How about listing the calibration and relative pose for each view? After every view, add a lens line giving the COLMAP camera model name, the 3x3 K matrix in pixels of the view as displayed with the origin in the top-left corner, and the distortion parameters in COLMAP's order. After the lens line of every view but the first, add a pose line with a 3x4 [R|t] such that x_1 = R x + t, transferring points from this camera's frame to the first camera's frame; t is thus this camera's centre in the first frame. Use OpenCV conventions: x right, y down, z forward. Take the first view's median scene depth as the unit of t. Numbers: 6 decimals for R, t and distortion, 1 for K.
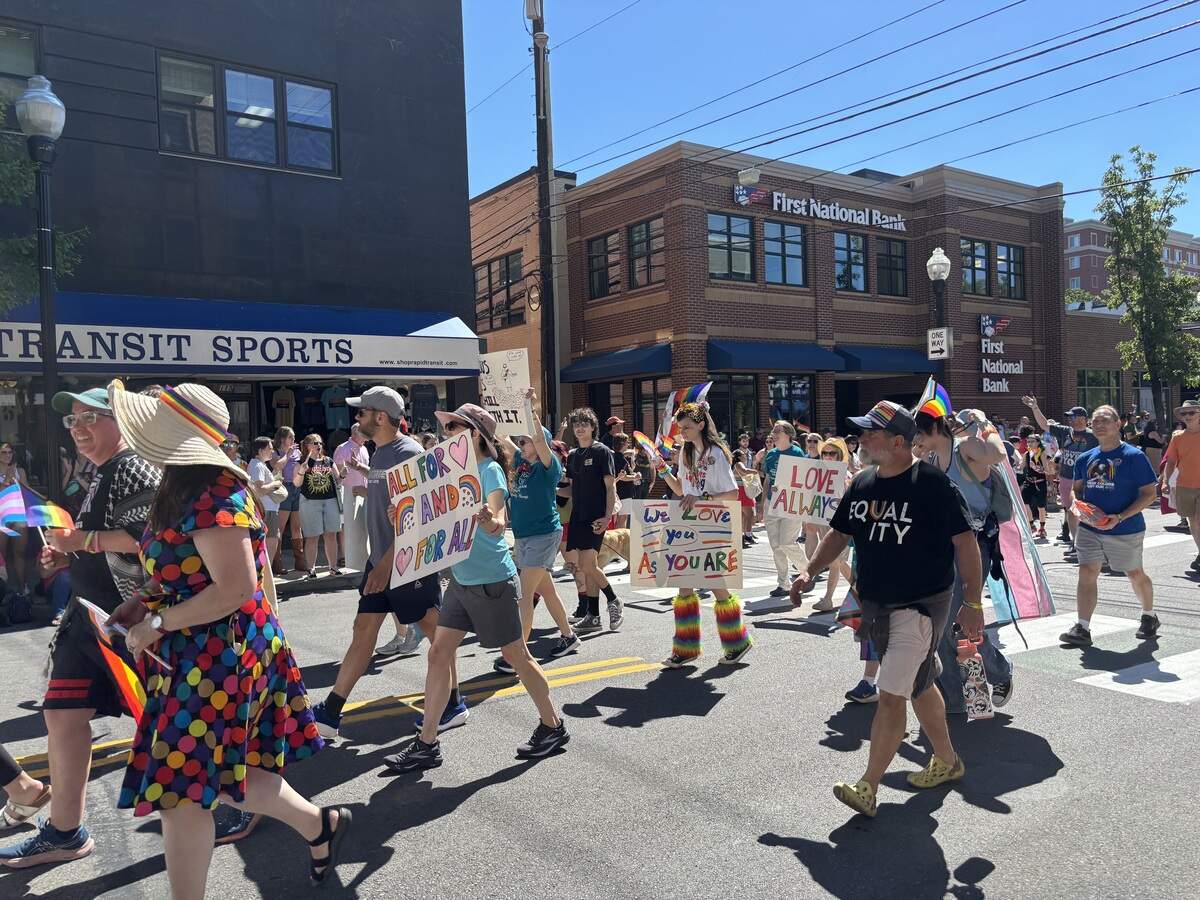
lens RADIAL K [[921.5, 0, 606.2], [0, 921.5, 456.8], [0, 0, 1]] dist [0.042656, -0.030799]
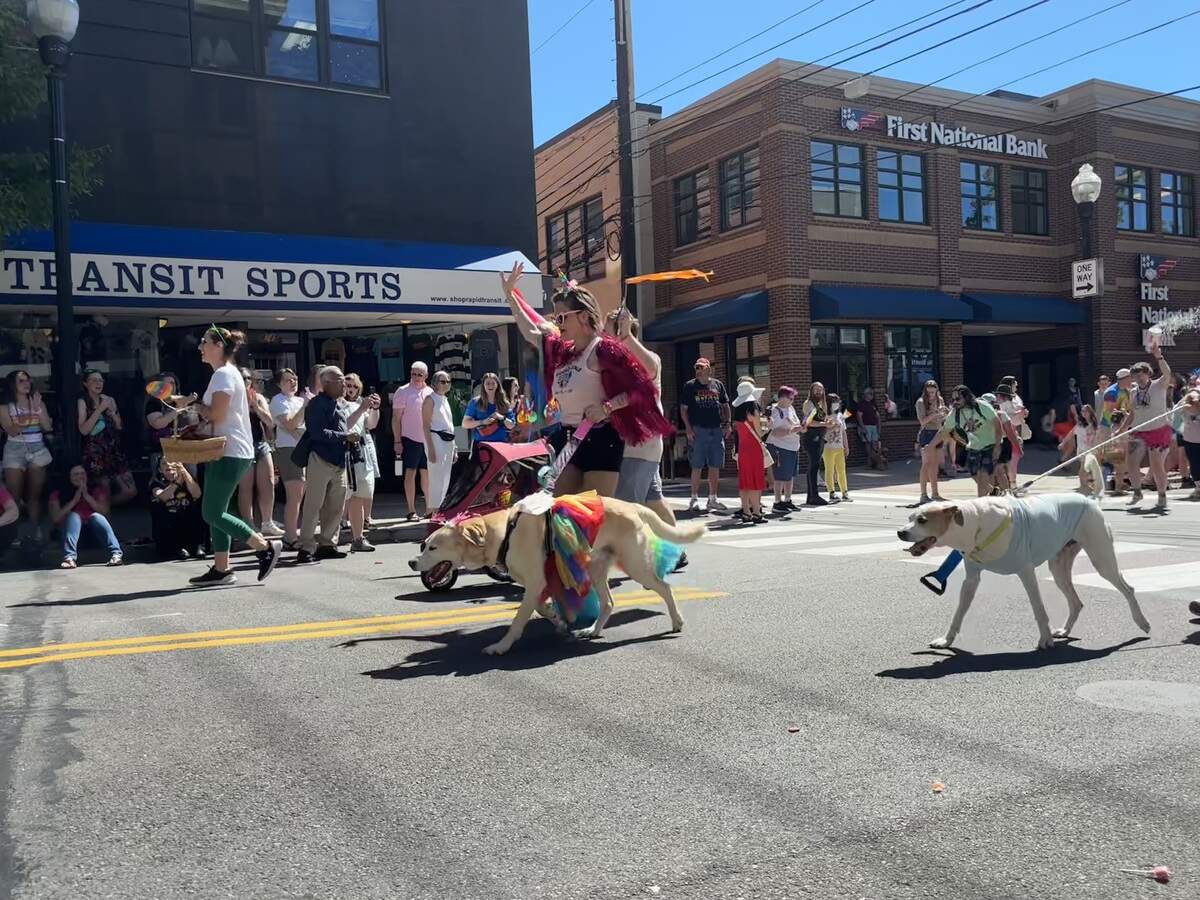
lens RADIAL K [[1013.0, 0, 609.0], [0, 1013.0, 451.1], [0, 0, 1]] dist [0.039164, -0.017829]
pose [[0.995278, -0.004713, -0.096949, 0.011955], [0.004983, 0.999984, 0.002539, 0.025032], [0.096936, -0.003010, 0.995286, 0.023154]]
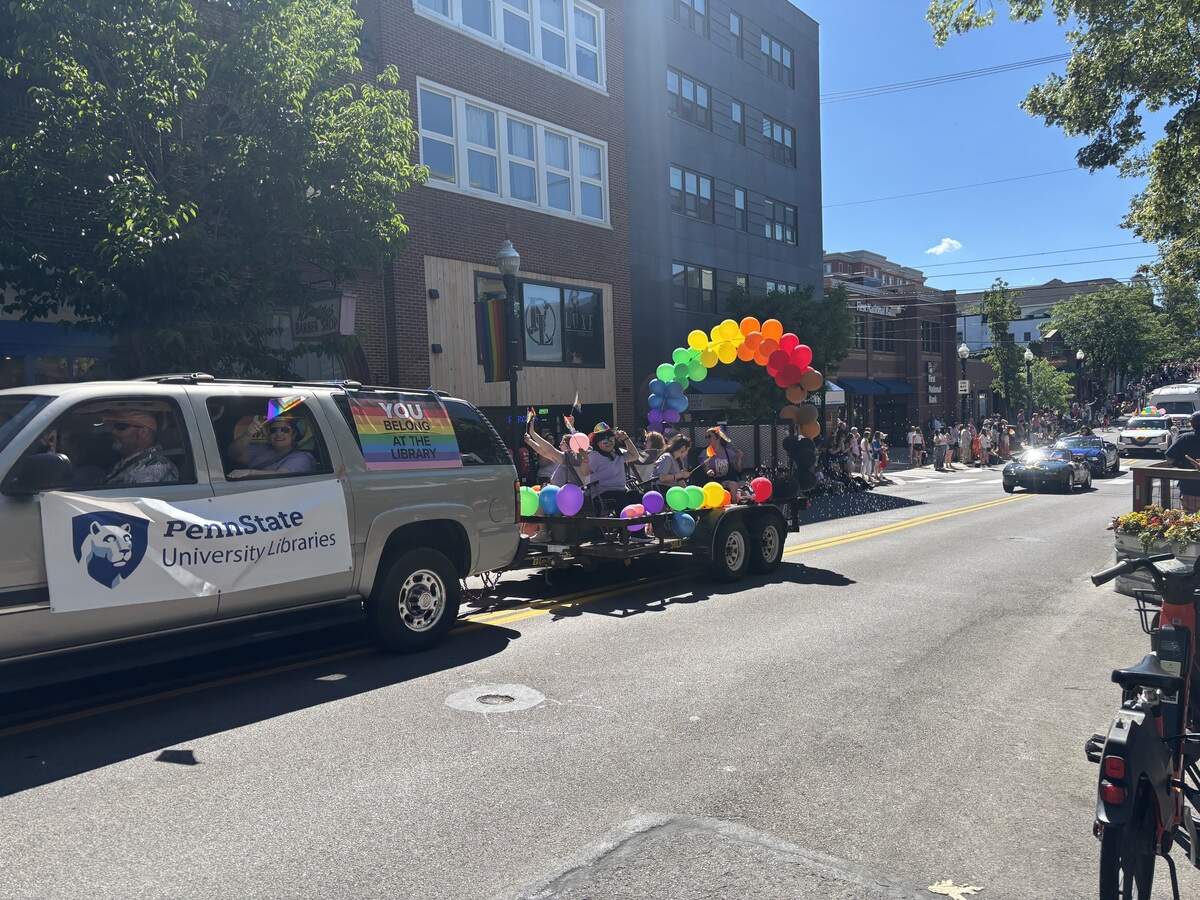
lens RADIAL K [[921.5, 0, 599.8], [0, 921.5, 452.1], [0, 0, 1]] dist [0.042656, -0.030799]
pose [[0.955153, -0.012424, 0.295853, -0.900991], [0.007157, 0.999796, 0.018879, -0.011741], [-0.296028, -0.015915, 0.955047, -0.685436]]
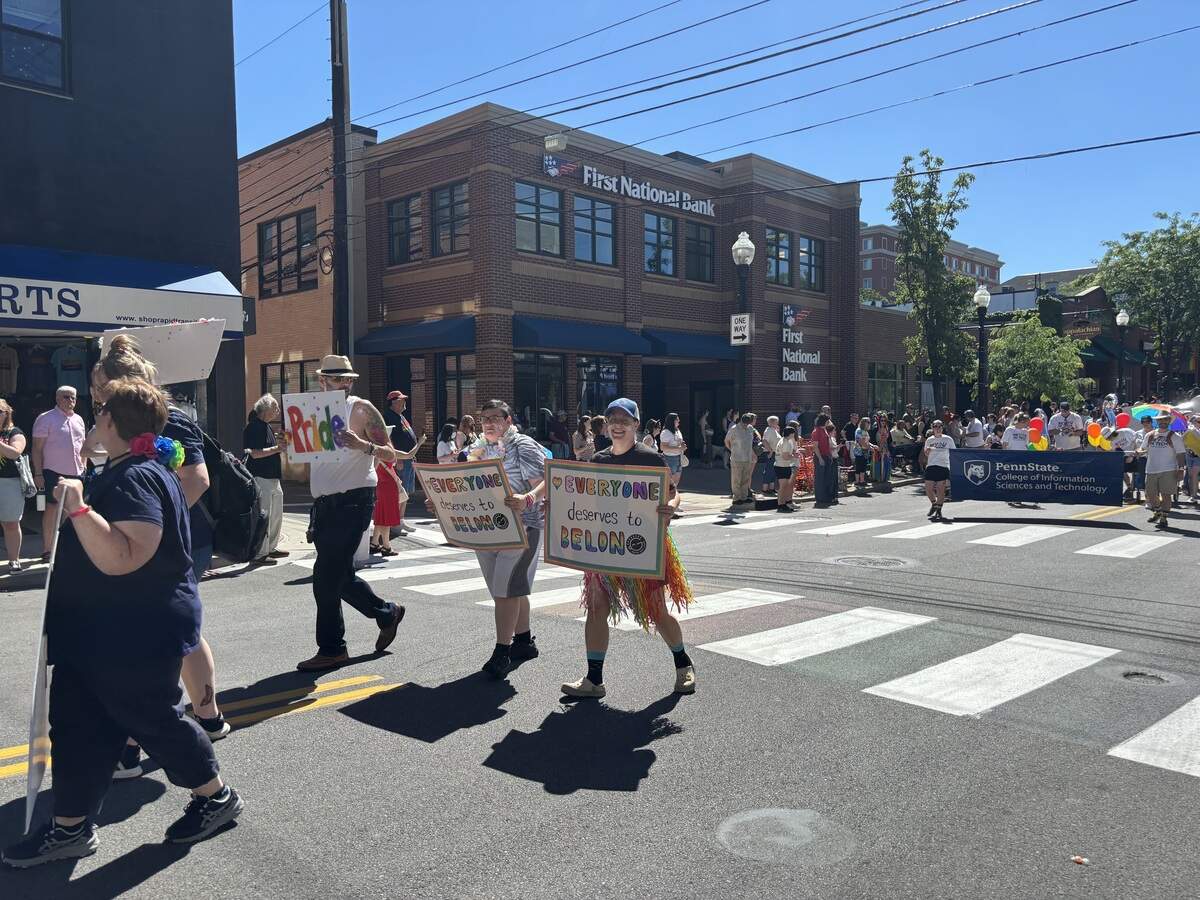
lens RADIAL K [[921.5, 0, 596.2], [0, 921.5, 454.3], [0, 0, 1]] dist [0.042656, -0.030799]
pose [[0.982451, 0.018595, 0.185592, 0.019099], [-0.021813, 0.999645, 0.015315, 0.000479], [-0.185241, -0.019094, 0.982508, 0.041434]]
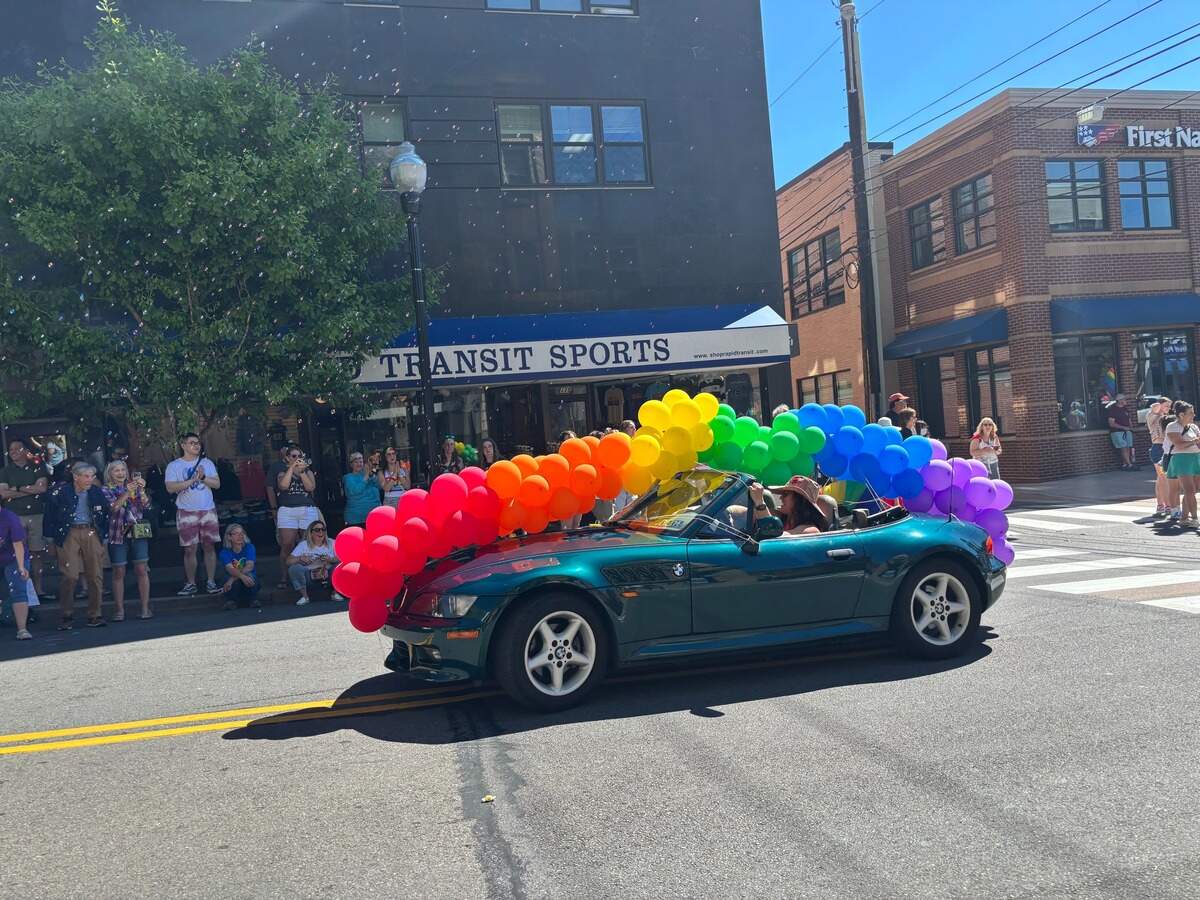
lens RADIAL K [[920.0, 0, 599.2], [0, 920.0, 453.4], [0, 0, 1]] dist [0.052148, -0.048975]
pose [[0.933158, -0.041406, -0.357074, 0.014969], [0.045475, 0.998961, 0.003002, 0.000501], [0.356579, -0.019039, 0.934071, -0.016553]]
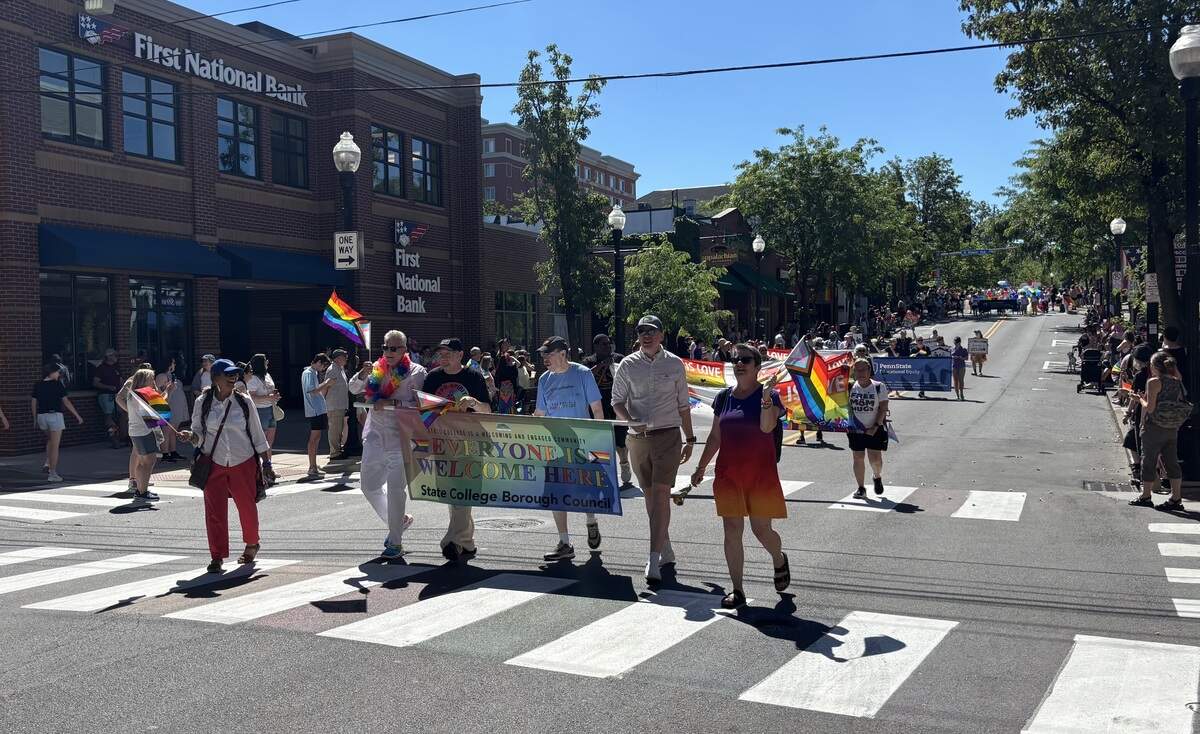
lens RADIAL K [[1161.5, 0, 545.0], [0, 1161.5, 407.1], [0, 0, 1]] dist [0.010520, 0.000000]
pose [[0.870296, -0.004532, 0.492509, 0.005734], [-0.004010, 0.999859, 0.016285, -0.001482], [-0.492514, -0.016148, 0.870155, 0.020095]]
